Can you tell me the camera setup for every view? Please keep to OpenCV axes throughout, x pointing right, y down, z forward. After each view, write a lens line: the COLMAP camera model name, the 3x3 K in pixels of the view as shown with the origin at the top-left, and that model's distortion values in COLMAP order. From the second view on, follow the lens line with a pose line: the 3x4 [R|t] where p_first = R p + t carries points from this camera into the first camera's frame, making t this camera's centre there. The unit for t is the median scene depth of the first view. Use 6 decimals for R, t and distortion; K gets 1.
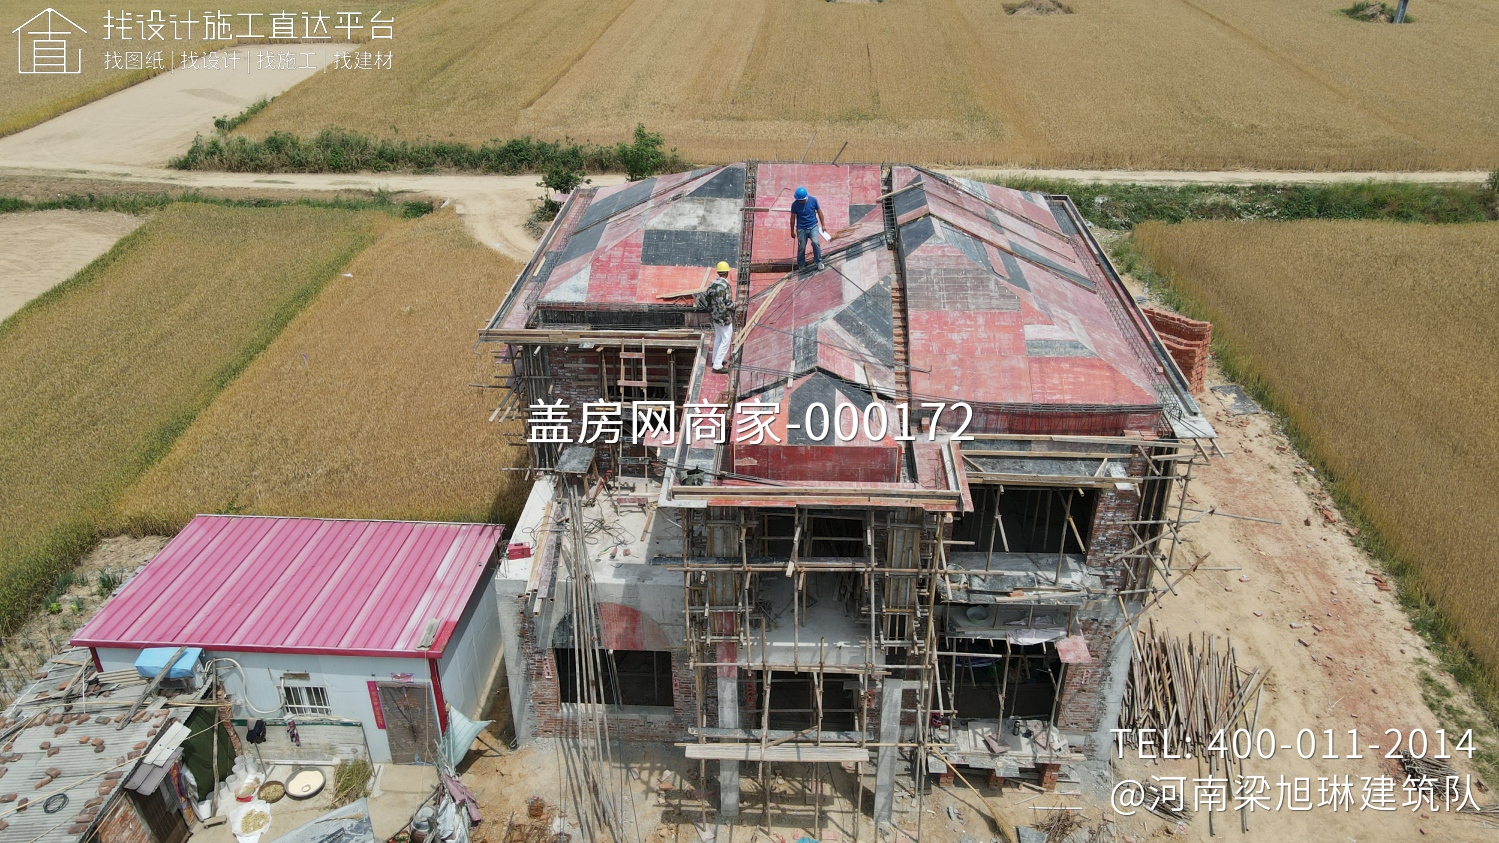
lens RADIAL K [[1118.8, 0, 744.2], [0, 1118.8, 423.7], [0, 0, 1]] dist [-0.005908, 0.043279]
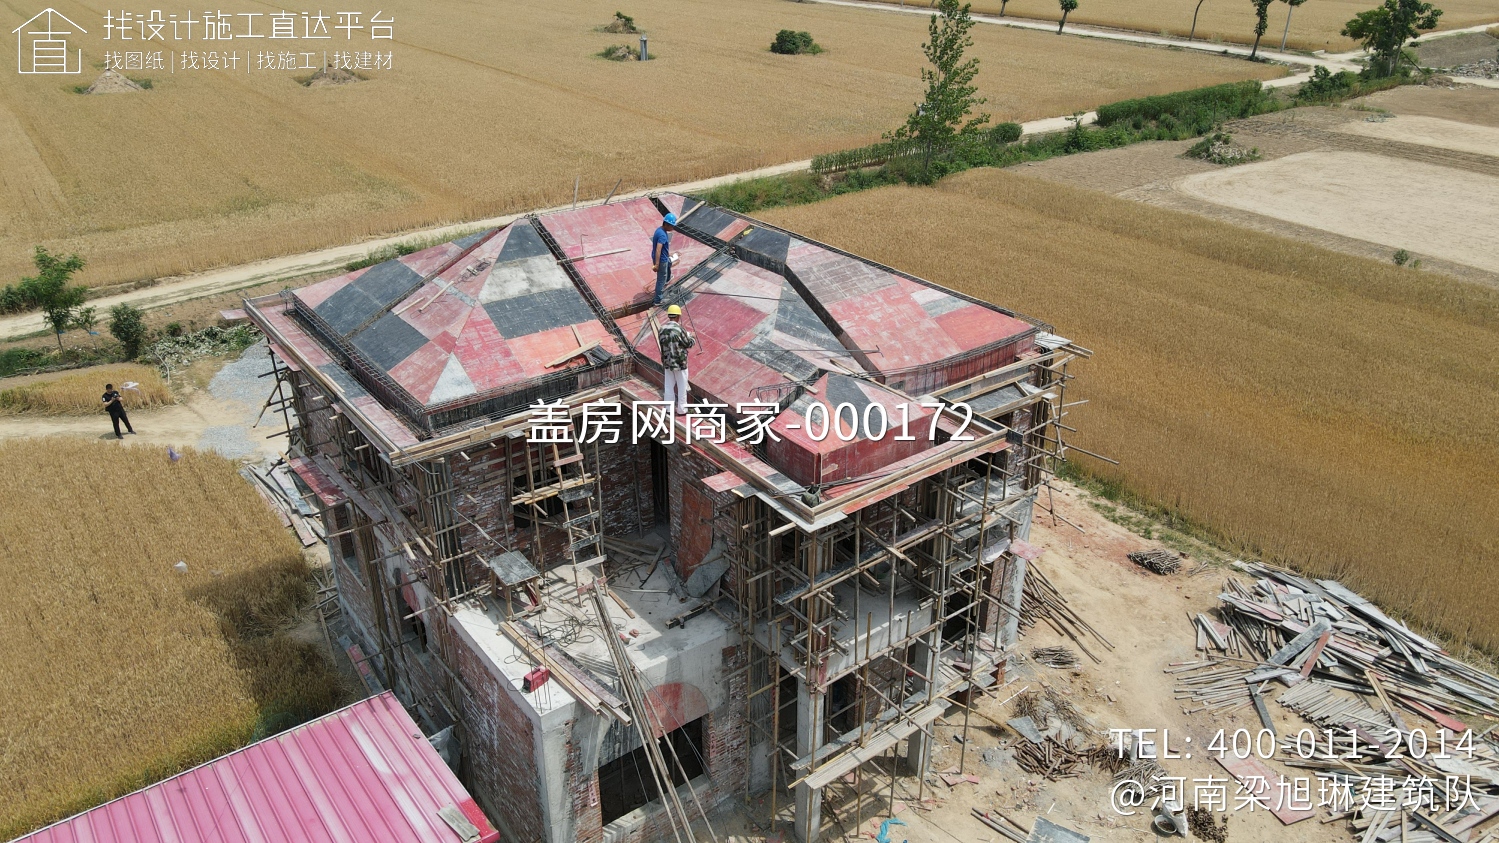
lens RADIAL K [[1118.8, 0, 744.2], [0, 1118.8, 423.7], [0, 0, 1]] dist [-0.005908, 0.043279]
pose [[0.766702, -0.280966, 0.577258, -0.514054], [0.313625, 0.948475, 0.045096, -0.061149], [-0.560185, 0.146467, 0.815316, 0.172677]]
